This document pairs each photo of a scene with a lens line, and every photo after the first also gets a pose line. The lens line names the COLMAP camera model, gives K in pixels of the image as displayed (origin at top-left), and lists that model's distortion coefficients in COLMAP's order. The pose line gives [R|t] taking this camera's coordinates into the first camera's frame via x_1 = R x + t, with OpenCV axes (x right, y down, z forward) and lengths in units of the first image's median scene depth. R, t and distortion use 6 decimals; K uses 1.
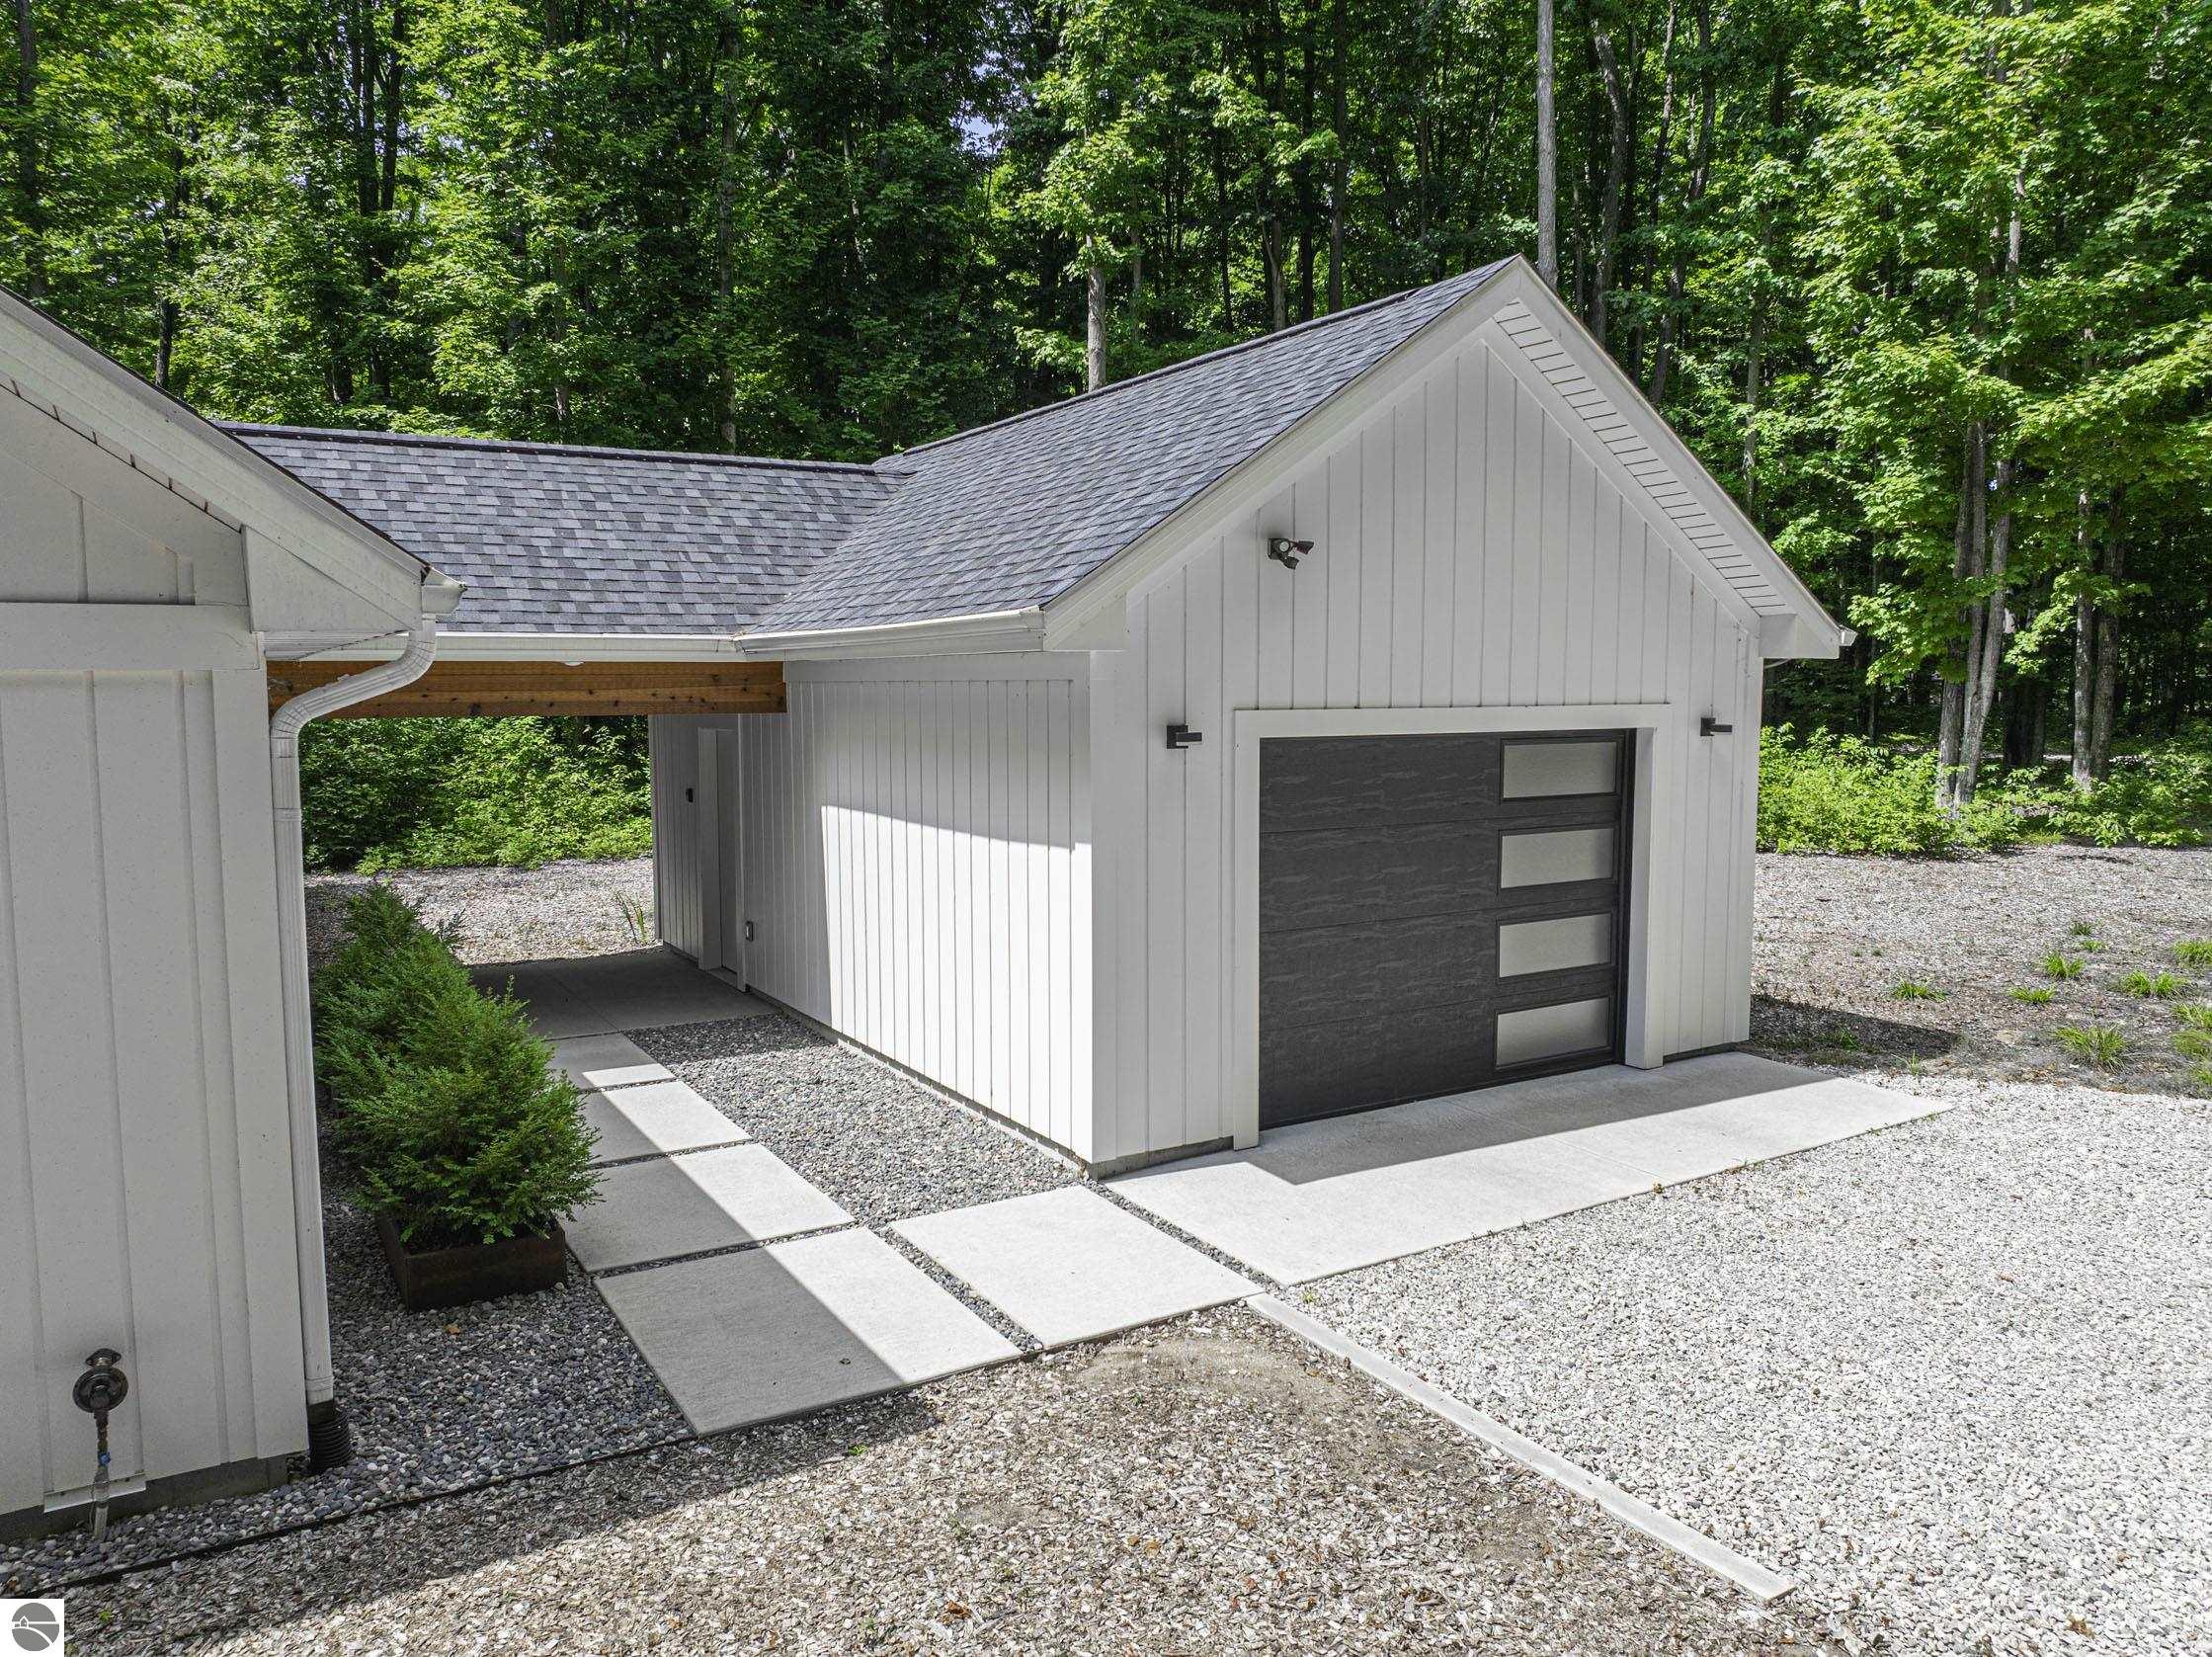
lens RADIAL K [[1550.8, 0, 1106.9], [0, 1550.8, 817.5], [0, 0, 1]] dist [-0.036238, 0.009292]
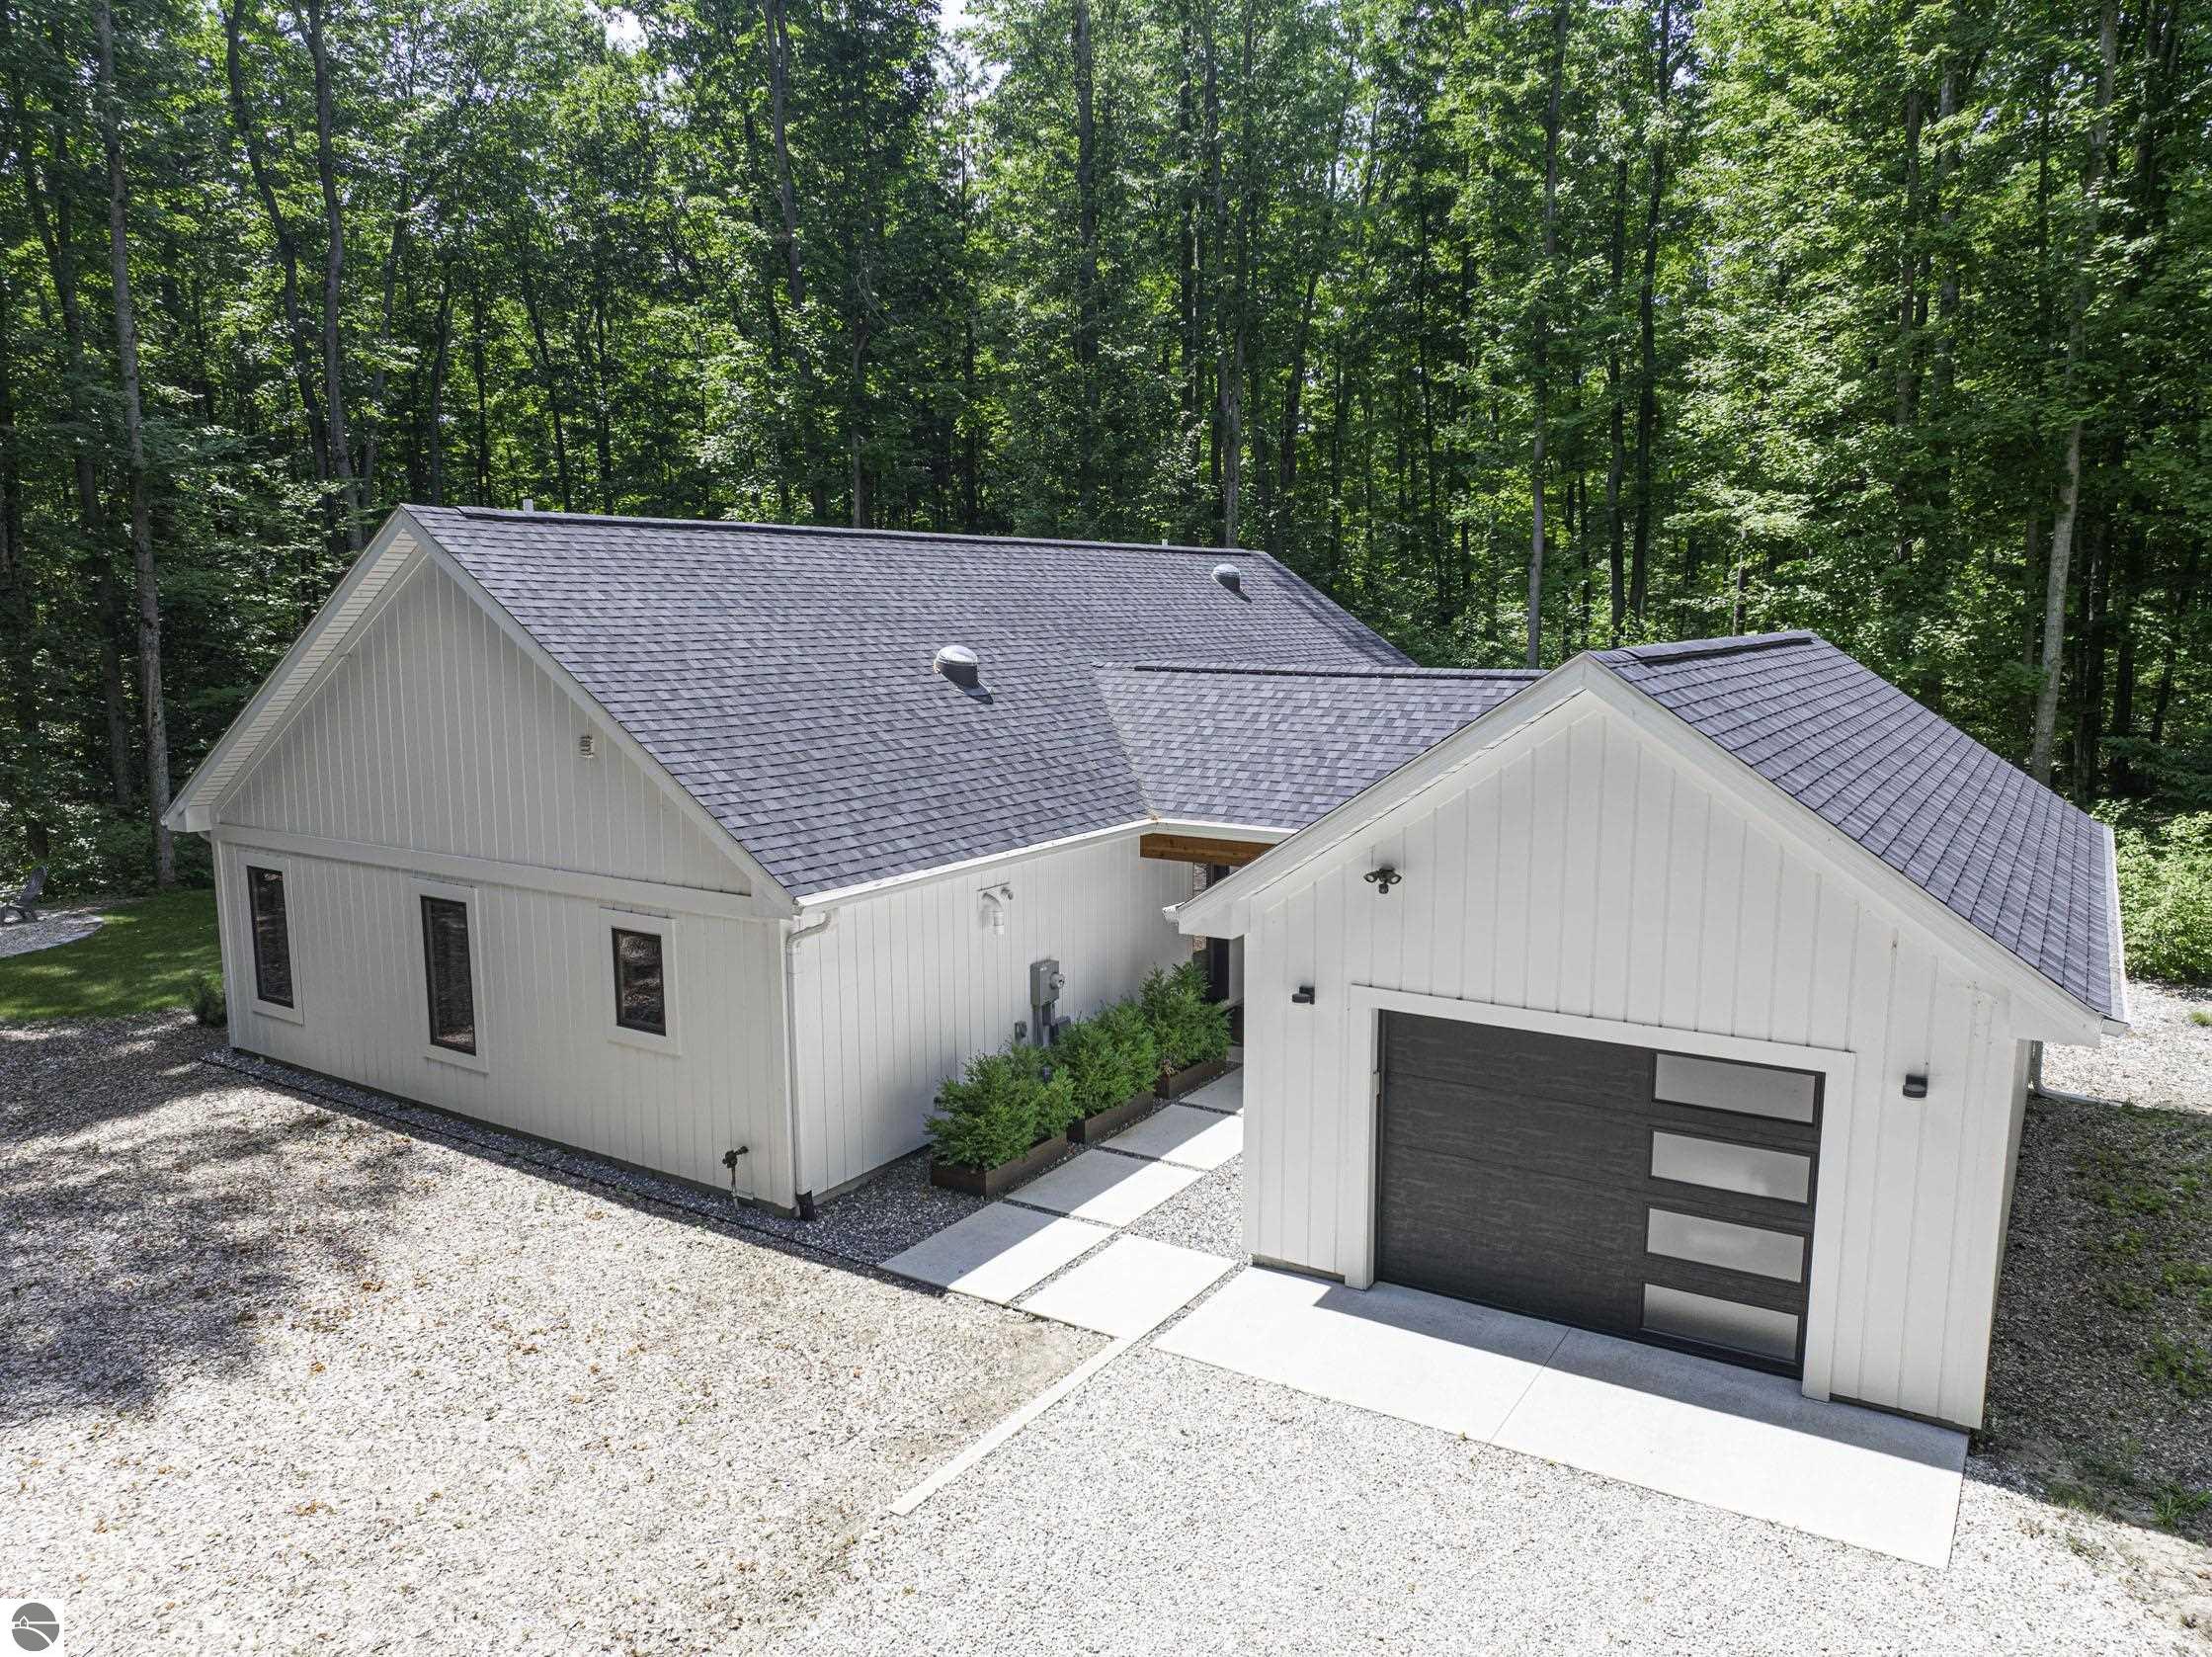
lens RADIAL K [[1550.8, 0, 1111.1], [0, 1550.8, 835.2], [0, 0, 1]] dist [-0.036238, 0.009292]
pose [[0.443942, 0.135554, -0.885743, 1.043951], [-0.074532, 0.990652, 0.114253, -0.299973], [0.892950, 0.015294, 0.449895, 0.142390]]
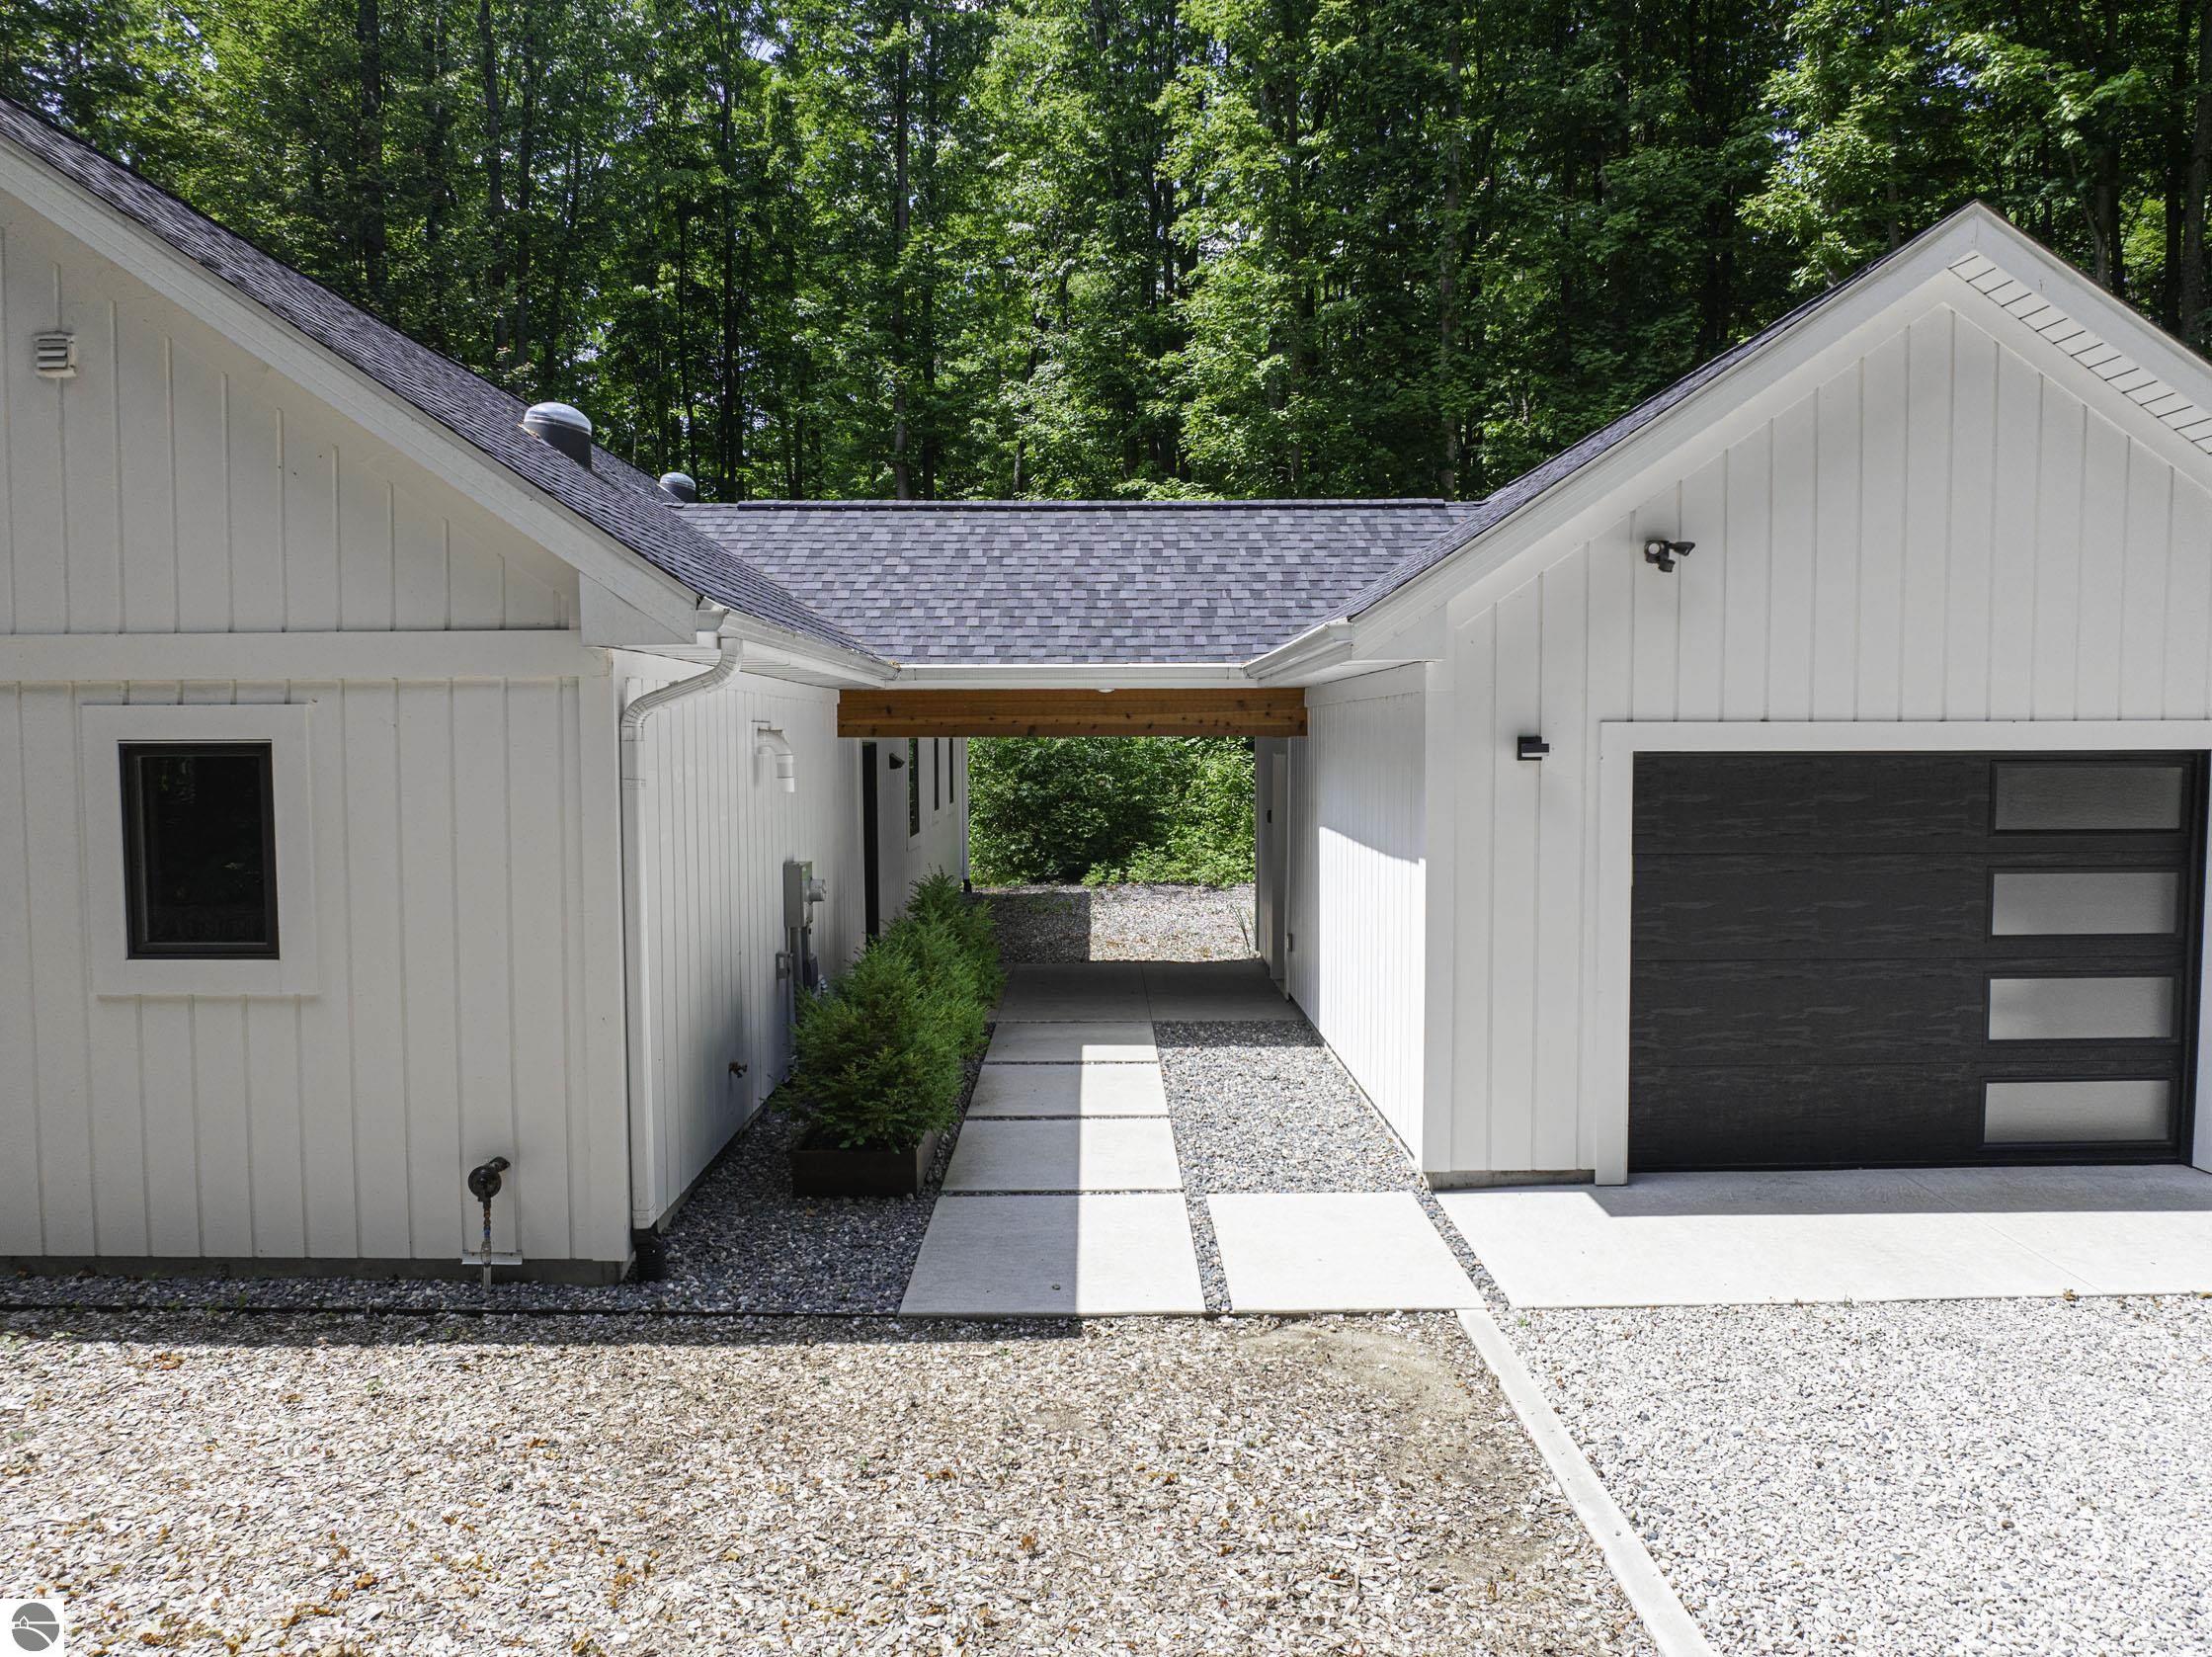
lens RADIAL K [[1550.8, 0, 1110.2], [0, 1550.8, 818.5], [0, 0, 1]] dist [-0.036238, 0.009292]
pose [[0.861592, 0.026514, -0.506909, 0.262716], [-0.042415, 0.998903, -0.019845, 0.019111], [0.505827, 0.038599, 0.861771, 0.020847]]
